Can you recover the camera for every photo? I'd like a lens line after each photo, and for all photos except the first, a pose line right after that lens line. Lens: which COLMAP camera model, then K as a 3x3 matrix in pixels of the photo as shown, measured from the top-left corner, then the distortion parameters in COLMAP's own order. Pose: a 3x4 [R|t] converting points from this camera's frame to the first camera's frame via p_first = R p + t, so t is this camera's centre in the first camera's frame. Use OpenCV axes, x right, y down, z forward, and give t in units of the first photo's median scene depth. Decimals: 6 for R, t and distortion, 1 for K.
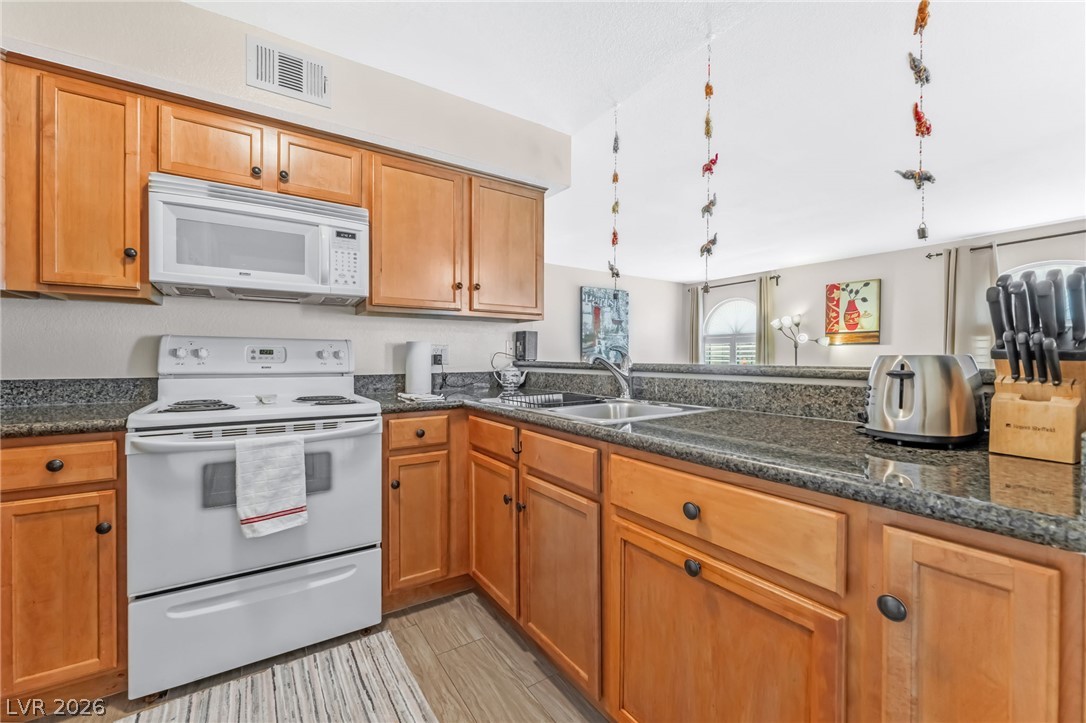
lens RADIAL K [[439.0, 0, 543.2], [0, 439.0, 364.1], [0, 0, 1]] dist [-0.003651, 0.000410]
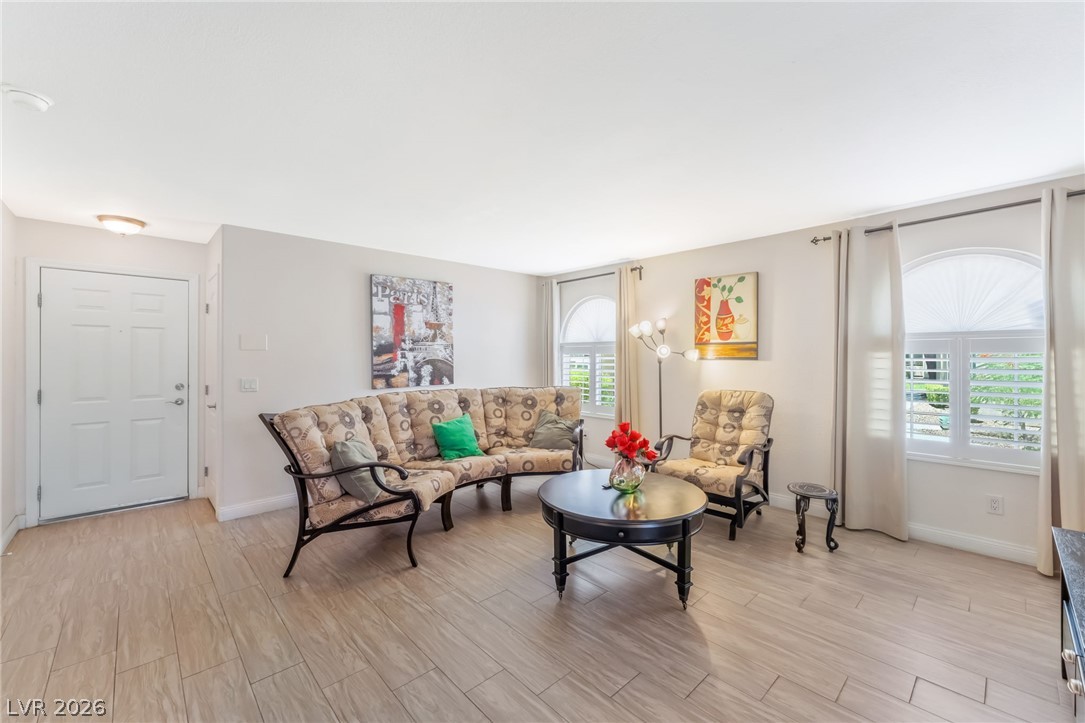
lens RADIAL K [[438.6, 0, 549.5], [0, 438.6, 361.2], [0, 0, 1]] dist [-0.003651, 0.000410]
pose [[0.984093, -0.008568, 0.177449, 0.532489], [0.008939, 0.999959, -0.001291, -0.083713], [-0.177430, 0.002857, 0.984129, 0.611001]]
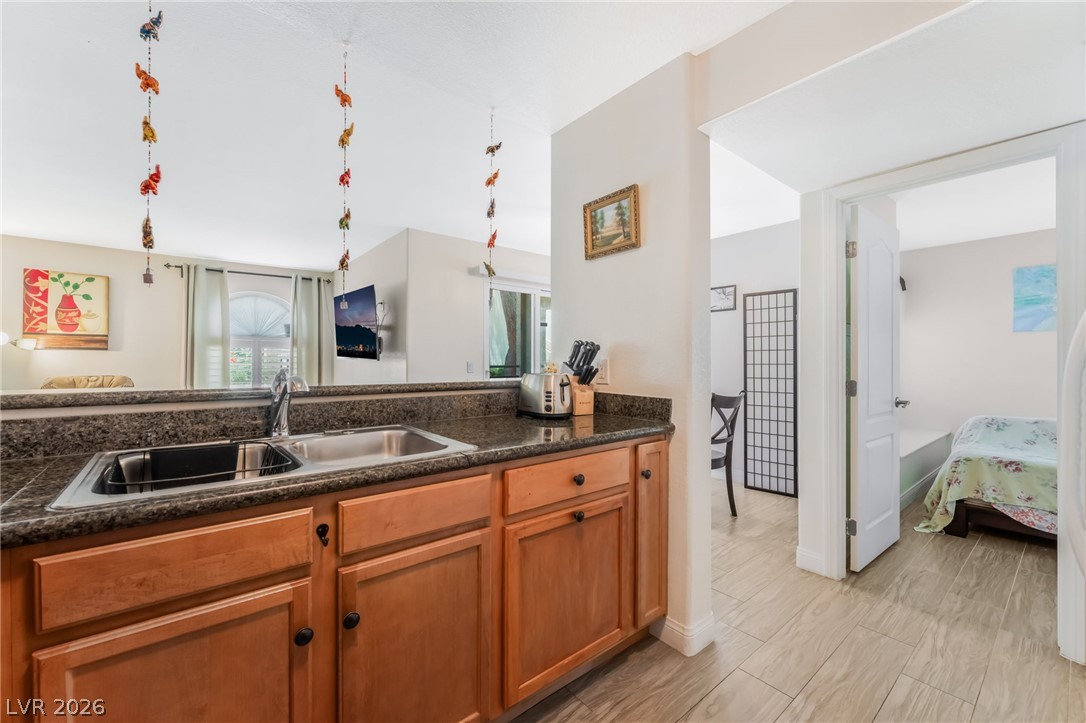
lens RADIAL K [[439.0, 0, 545.8], [0, 439.0, 358.5], [0, 0, 1]] dist [-0.003651, 0.000410]
pose [[-0.112089, 0.005250, 0.993684, -0.382345], [0.011576, 0.999925, -0.003977, -0.028514], [-0.993631, 0.011058, -0.112141, 0.412488]]
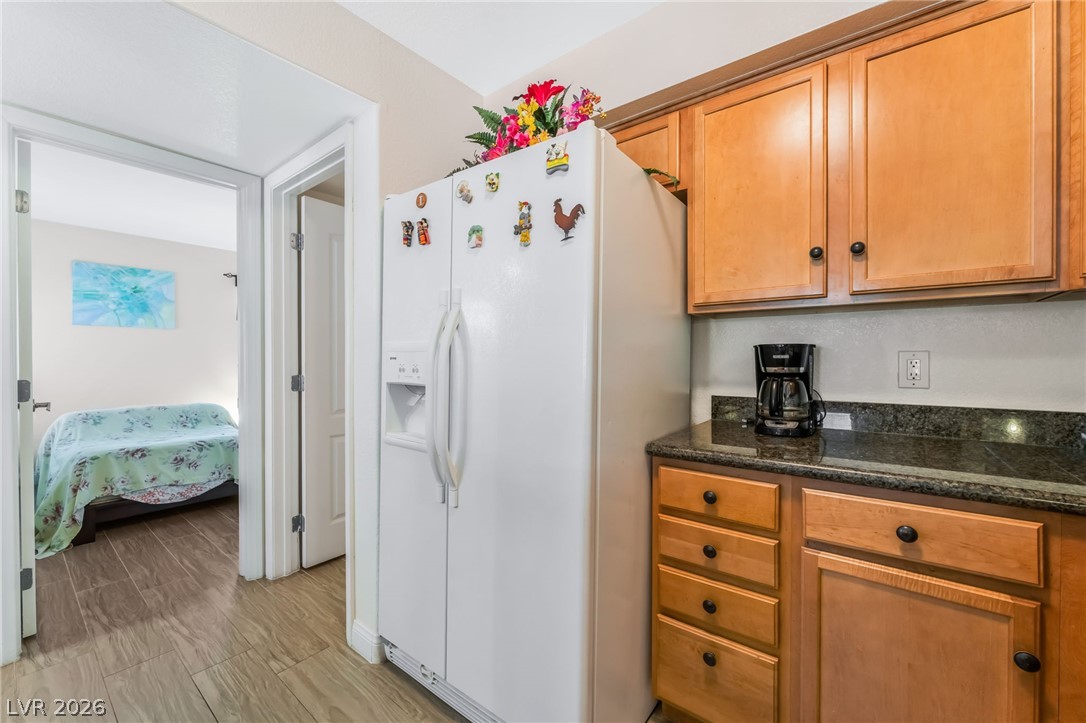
lens RADIAL K [[439.0, 0, 542.7], [0, 439.0, 361.7], [0, 0, 1]] dist [-0.003651, 0.000410]
pose [[-0.950216, 0.003061, -0.311576, -0.121493], [-0.005358, 0.999643, 0.026160, -0.029661], [0.311545, 0.026527, -0.949861, 0.543836]]
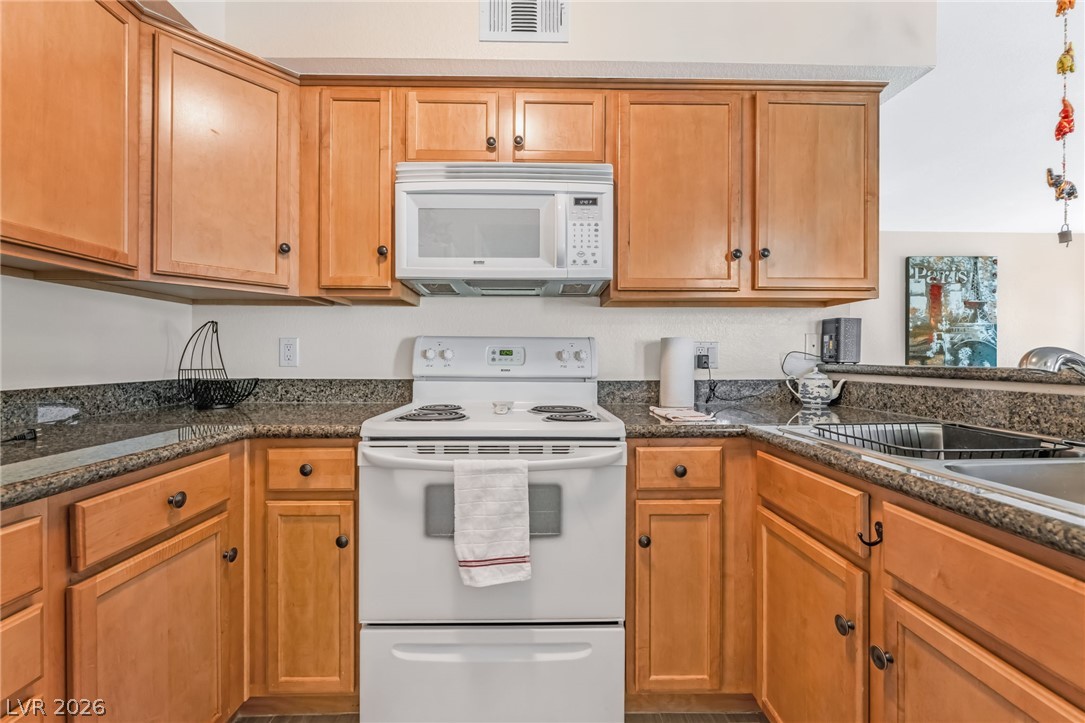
lens RADIAL K [[461.7, 0, 559.8], [0, 461.7, 359.3], [0, 0, 1]] dist [0.001588, 0.000633]
pose [[0.866989, -0.000060, -0.498327, -0.059532], [-0.006977, 0.999901, -0.012259, -0.002906], [0.498278, 0.014105, 0.866903, 0.198782]]
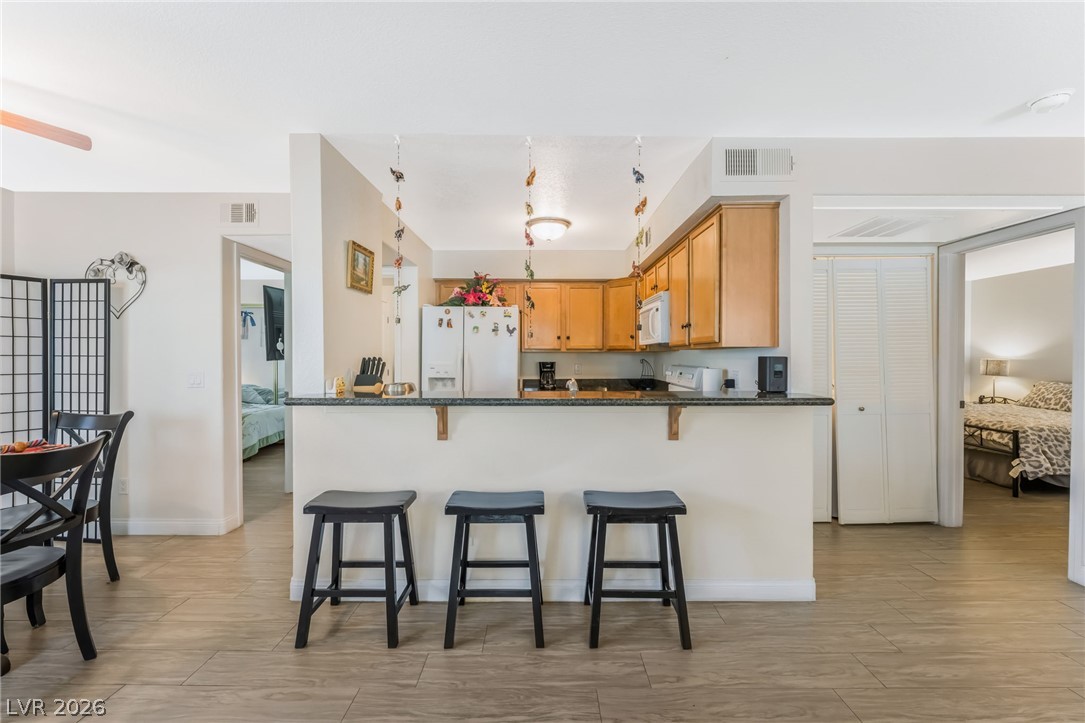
lens RADIAL K [[438.6, 0, 551.5], [0, 438.6, 354.5], [0, 0, 1]] dist [-0.003651, 0.000410]
pose [[-0.541669, -0.004762, -0.840578, 0.884483], [-0.013810, 0.999899, 0.003234, -0.073937], [0.840478, 0.013360, -0.541681, 1.078057]]
